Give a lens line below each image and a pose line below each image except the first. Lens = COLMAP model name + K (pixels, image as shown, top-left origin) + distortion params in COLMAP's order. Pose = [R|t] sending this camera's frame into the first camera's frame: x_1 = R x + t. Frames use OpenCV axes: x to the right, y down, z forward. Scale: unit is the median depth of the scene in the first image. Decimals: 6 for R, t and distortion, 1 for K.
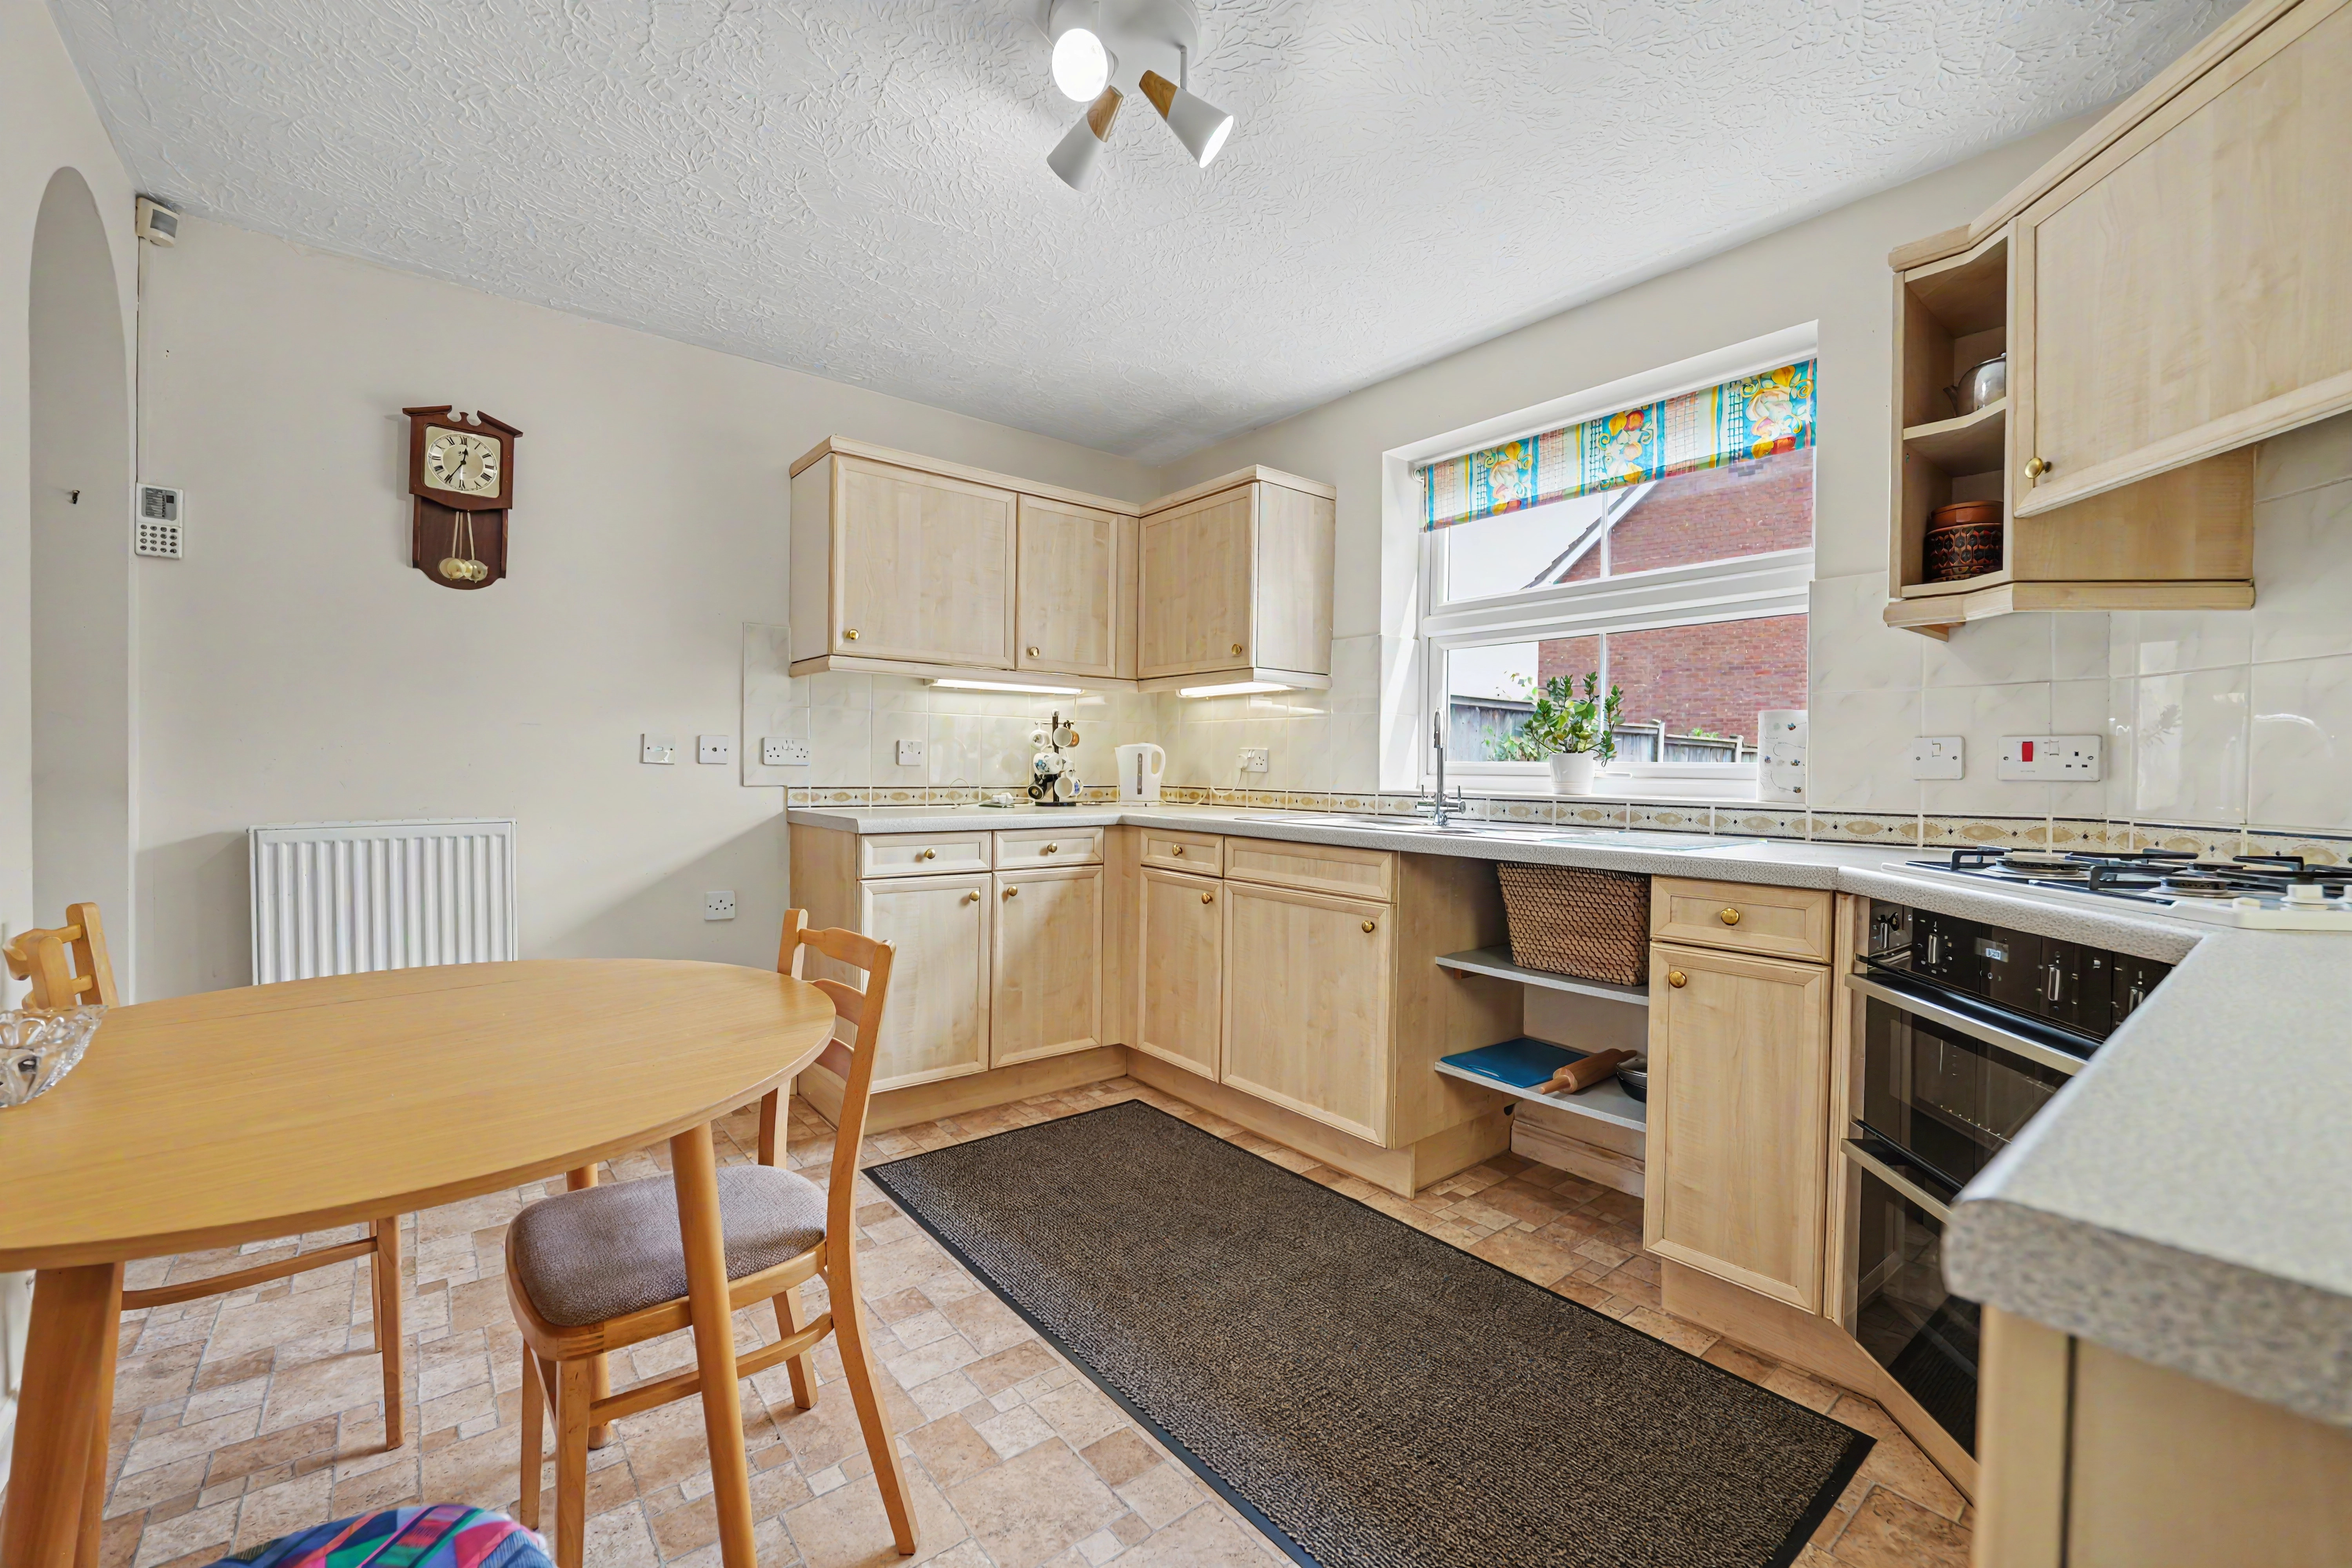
lens RADIAL K [[961.4, 0, 1183.2], [0, 961.4, 781.1], [0, 0, 1]] dist [-0.008466, 0.000197]
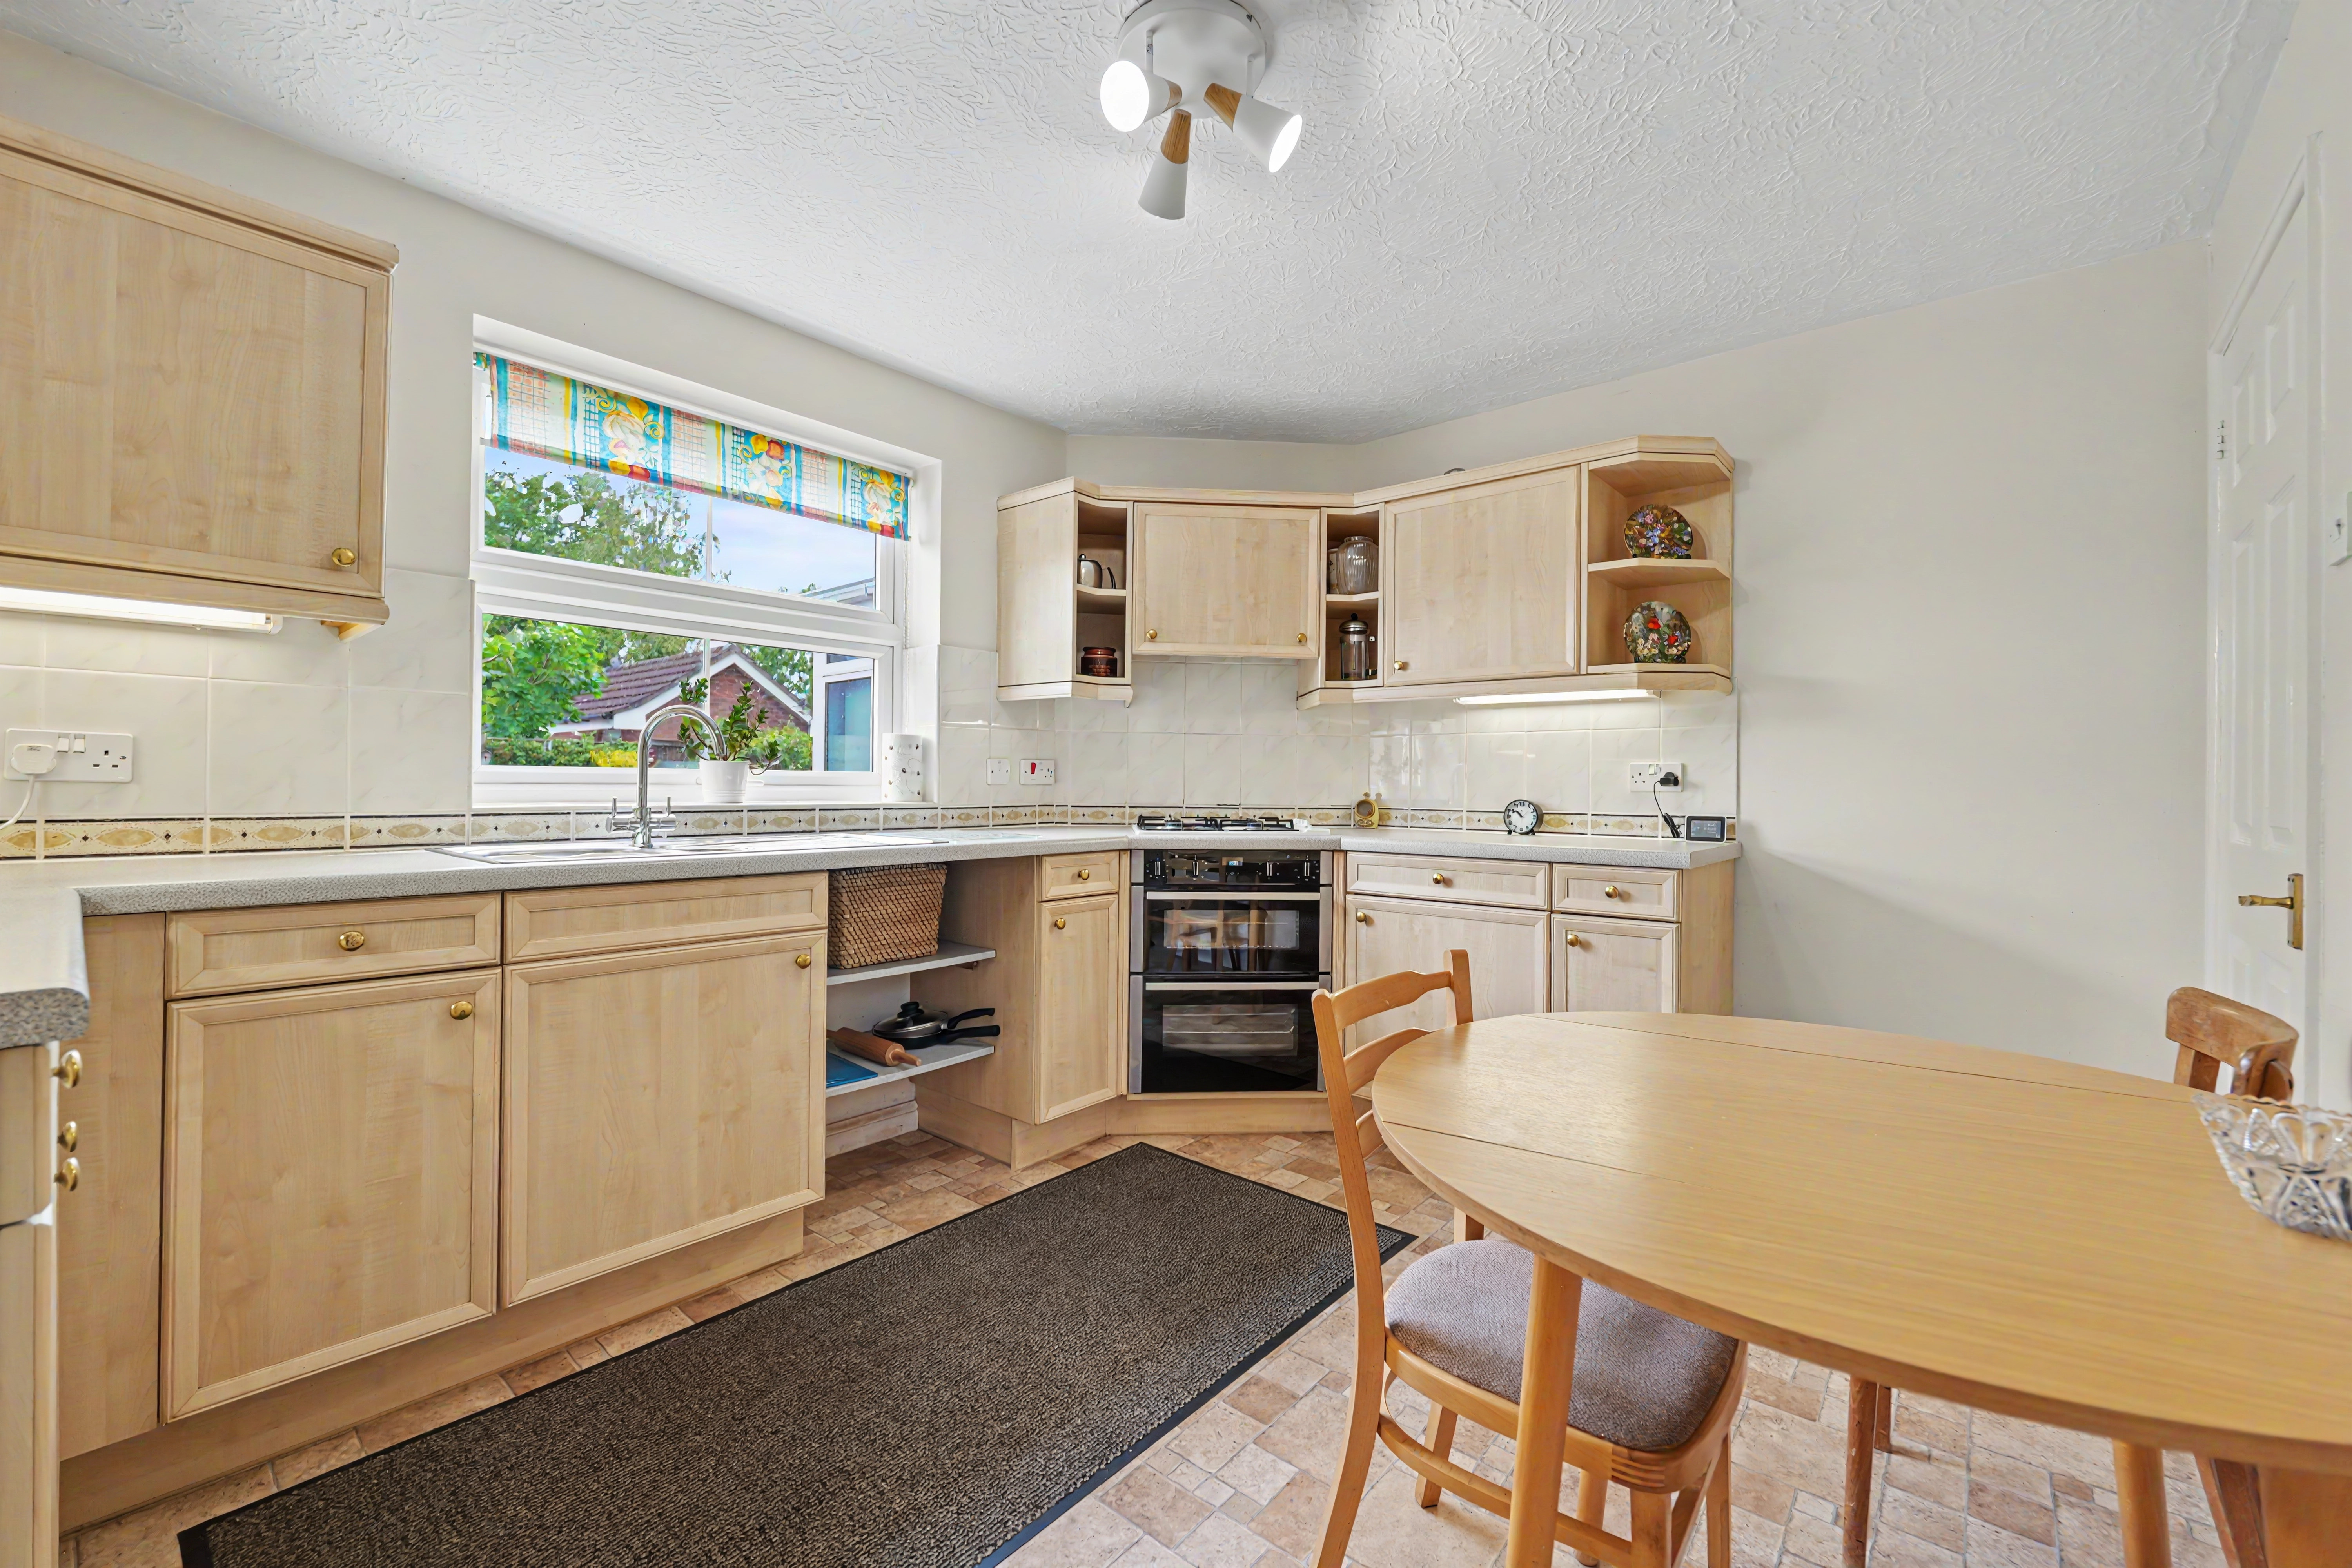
lens RADIAL K [[961.4, 0, 1181.4], [0, 961.4, 782.8], [0, 0, 1]] dist [-0.008466, 0.000197]
pose [[-0.184388, -0.012871, 0.982769, -0.676015], [0.001446, 0.999910, 0.013367, -0.019959], [-0.982852, 0.003885, -0.184353, 0.767002]]
